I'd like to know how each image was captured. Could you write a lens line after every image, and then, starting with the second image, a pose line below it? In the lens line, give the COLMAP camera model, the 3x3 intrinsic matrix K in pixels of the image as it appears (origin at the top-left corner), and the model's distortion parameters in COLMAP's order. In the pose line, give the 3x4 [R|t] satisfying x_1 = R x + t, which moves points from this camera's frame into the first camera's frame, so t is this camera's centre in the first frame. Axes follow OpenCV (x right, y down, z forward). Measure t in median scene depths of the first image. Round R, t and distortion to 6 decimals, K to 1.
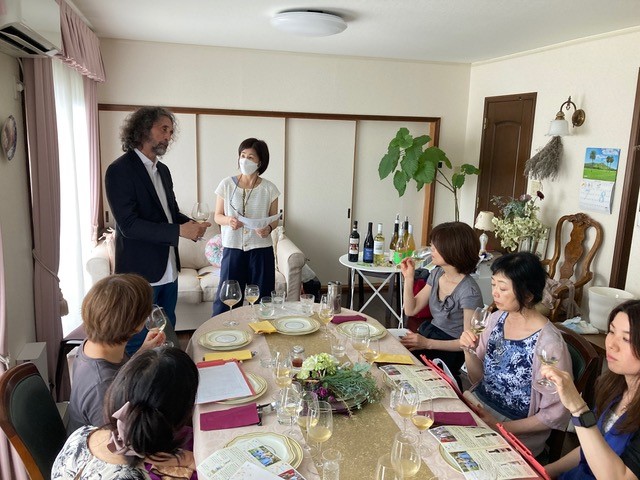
lens RADIAL K [[519.4, 0, 319.7], [0, 519.4, 239.8], [0, 0, 1]] dist [0.002592, -0.001363]
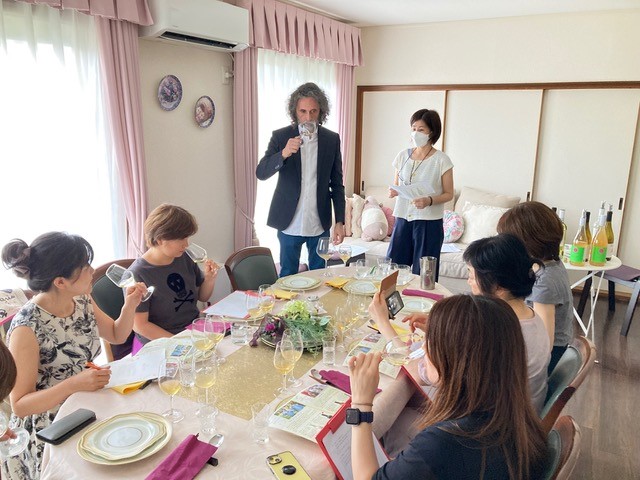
lens RADIAL K [[519.4, 0, 318.0], [0, 519.4, 242.3], [0, 0, 1]] dist [0.002592, -0.001363]
pose [[0.745017, 0.136648, -0.652899, 0.398999], [-0.116375, 0.990408, 0.074492, 0.007301], [0.656815, 0.020484, 0.753773, 0.110031]]
